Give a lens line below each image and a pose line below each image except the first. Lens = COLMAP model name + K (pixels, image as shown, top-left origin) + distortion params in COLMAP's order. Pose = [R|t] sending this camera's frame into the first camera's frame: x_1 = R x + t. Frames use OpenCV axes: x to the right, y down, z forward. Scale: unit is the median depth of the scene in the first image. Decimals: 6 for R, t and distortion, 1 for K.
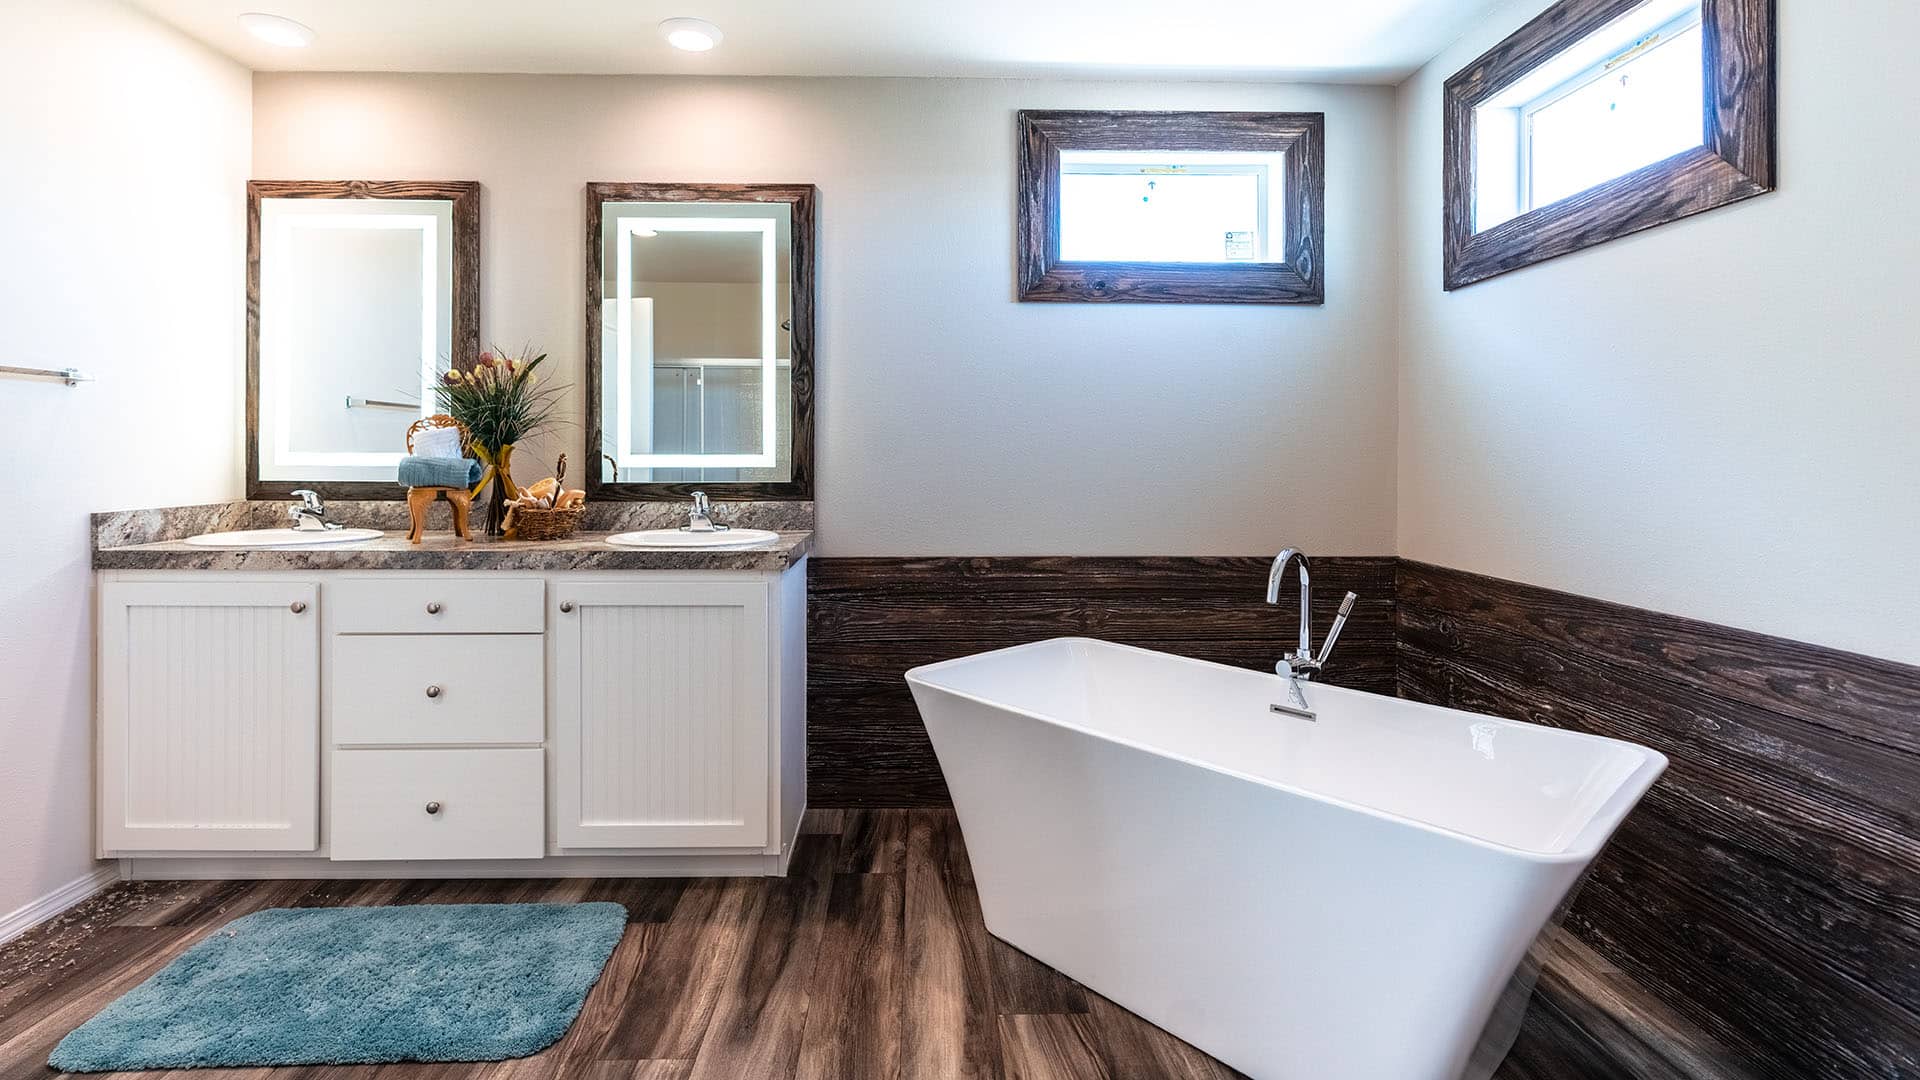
lens RADIAL K [[896.2, 0, 932.5], [0, 896.2, 448.8], [0, 0, 1]] dist [-0.015169, 0.009201]
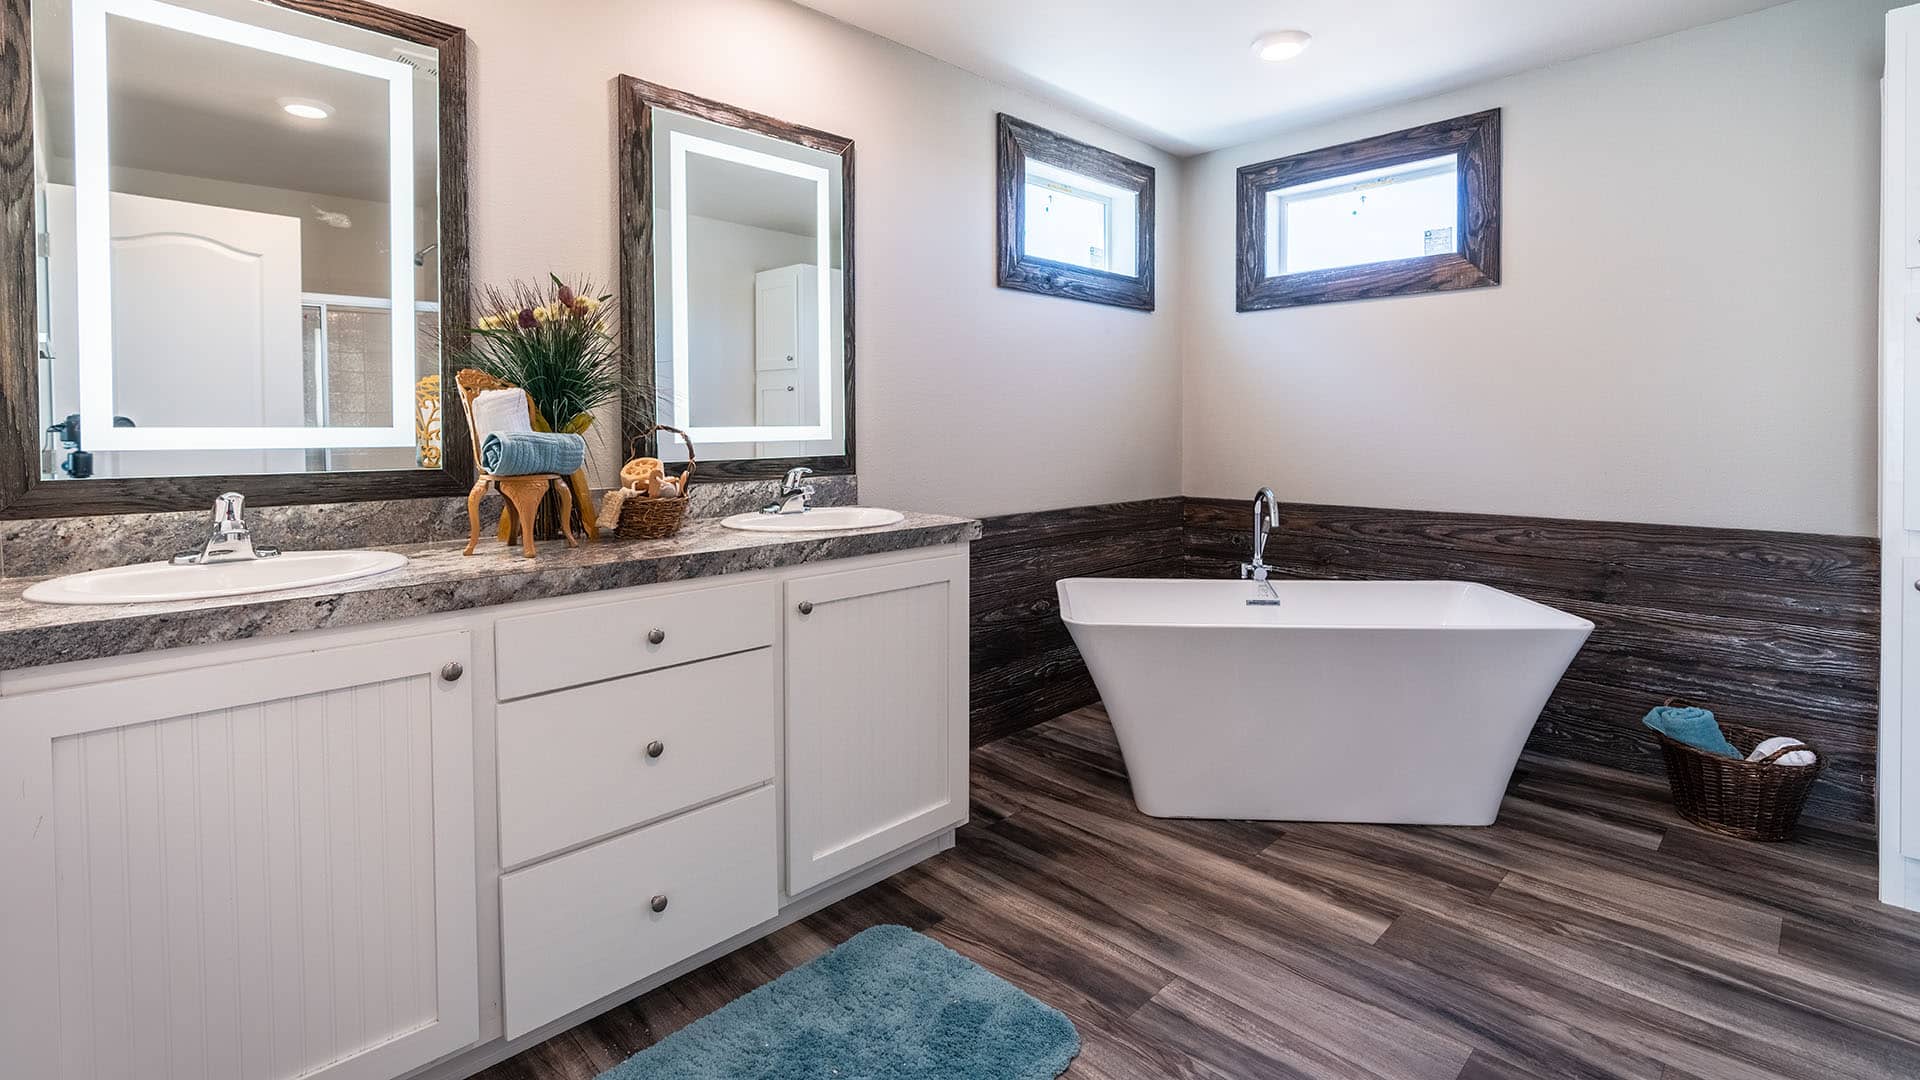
lens RADIAL K [[877.4, 0, 959.0], [0, 877.4, 444.7], [0, 0, 1]] dist [-0.017112, 0.012837]
pose [[0.725140, -0.020709, 0.688290, -0.854585], [0.002757, 0.999627, 0.027171, 0.001859], [-0.688596, -0.017805, 0.724926, 0.301968]]
